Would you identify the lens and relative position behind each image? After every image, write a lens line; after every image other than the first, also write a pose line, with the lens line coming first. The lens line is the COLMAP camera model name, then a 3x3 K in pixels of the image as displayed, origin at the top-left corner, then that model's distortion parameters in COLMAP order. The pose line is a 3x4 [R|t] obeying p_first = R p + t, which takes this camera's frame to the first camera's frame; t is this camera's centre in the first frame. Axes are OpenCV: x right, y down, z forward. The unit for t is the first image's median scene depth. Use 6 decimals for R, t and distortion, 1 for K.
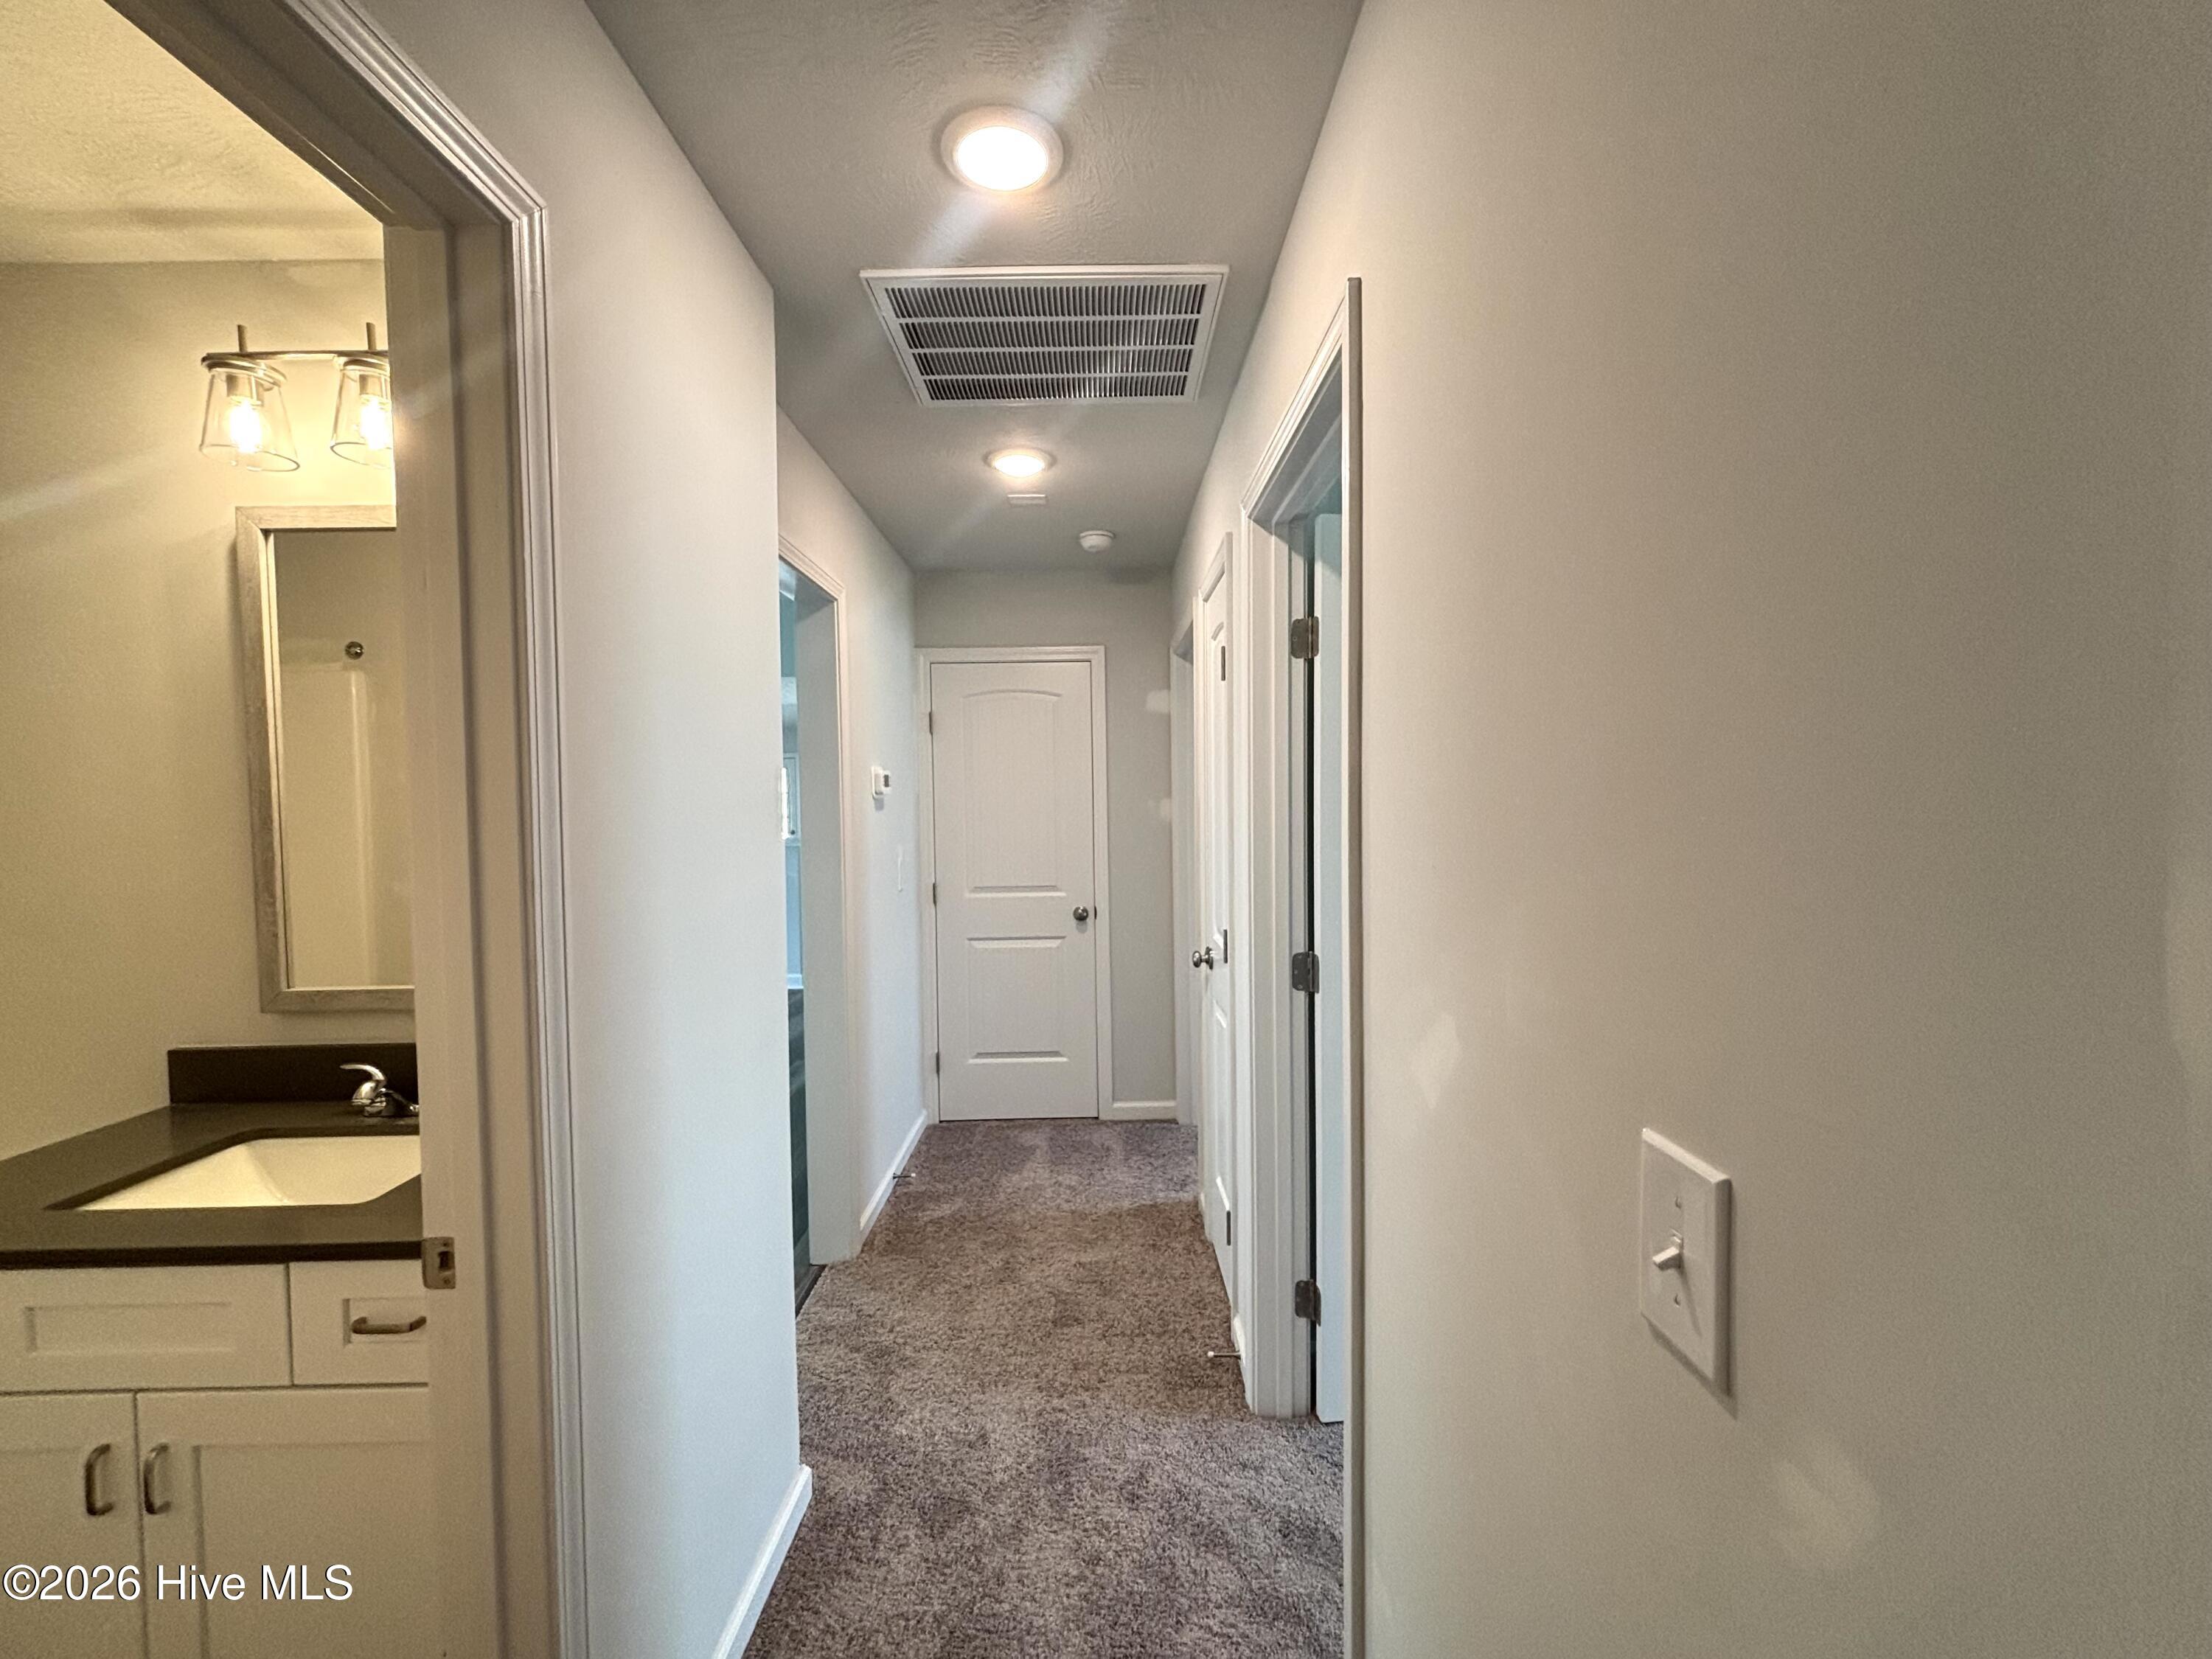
lens RADIAL K [[898.3, 0, 1106.0], [0, 898.3, 829.5], [0, 0, 1]] dist [0.000693, 0.000351]
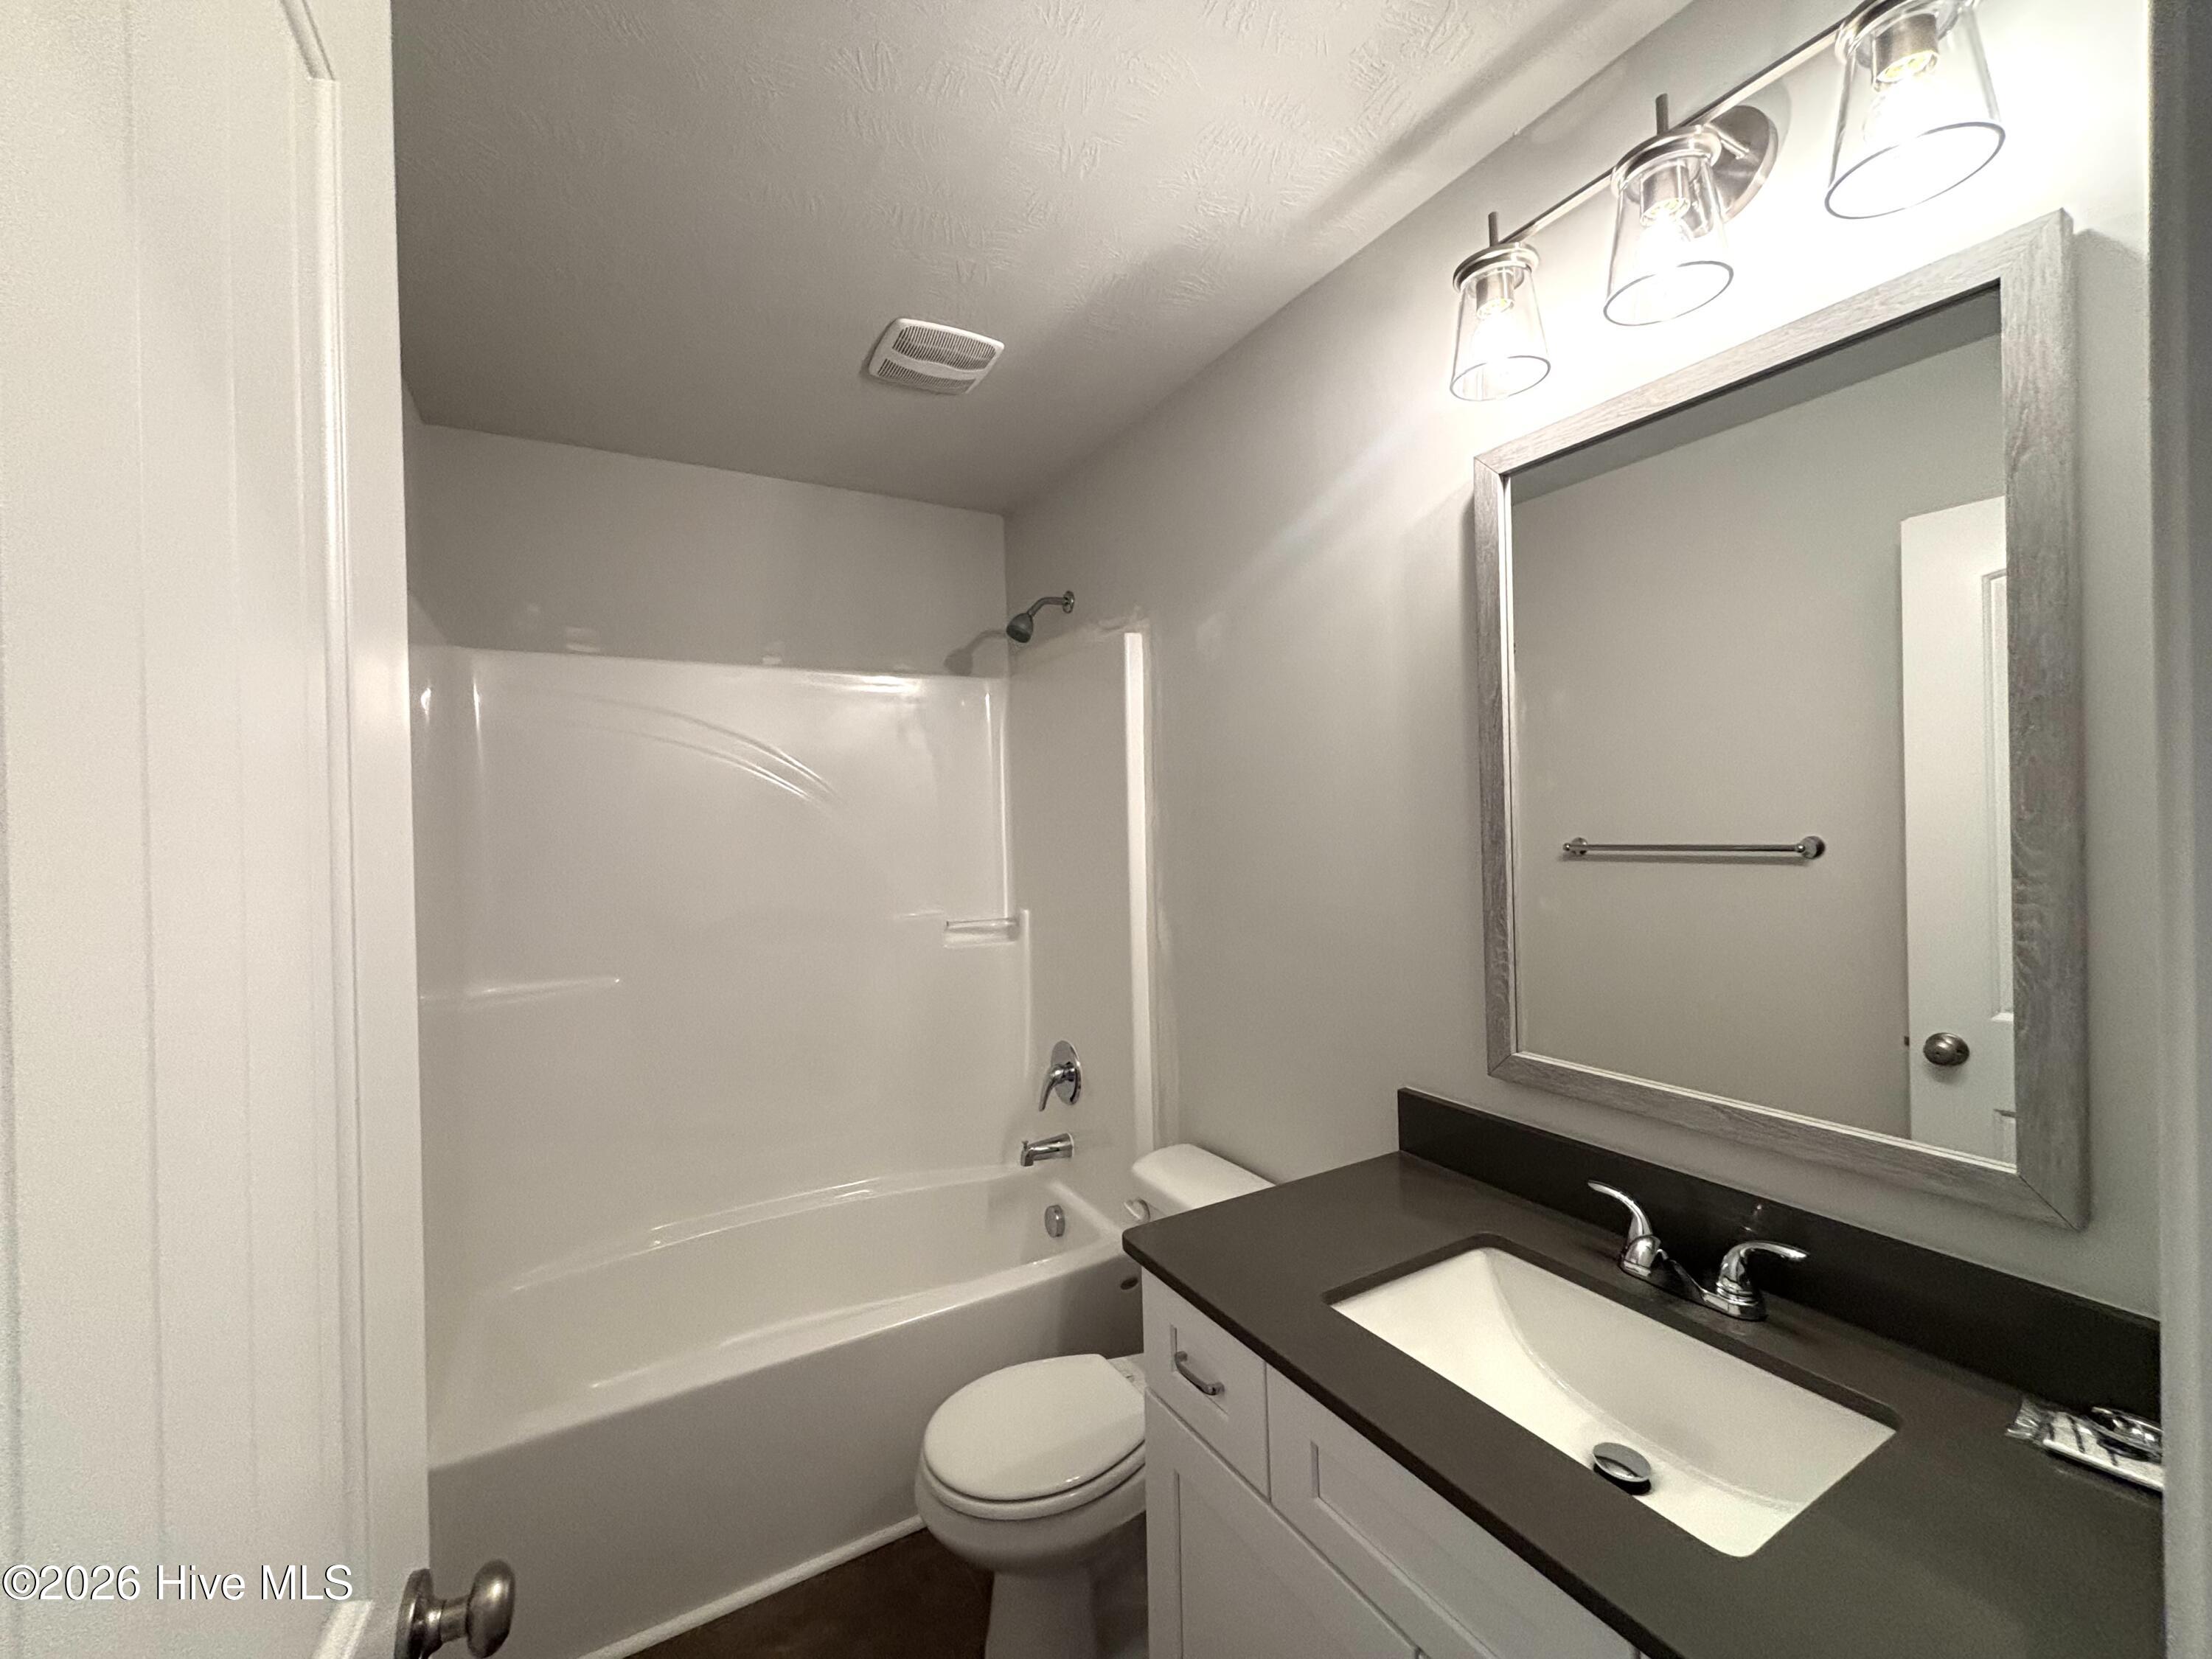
lens RADIAL K [[898.3, 0, 1106.0], [0, 898.3, 829.5], [0, 0, 1]] dist [0.000693, 0.000351]
pose [[0.497011, 0.010806, -0.867677, -0.414163], [-0.012856, 0.999904, 0.005089, -0.017290], [0.867649, 0.008625, 0.497103, 0.299620]]
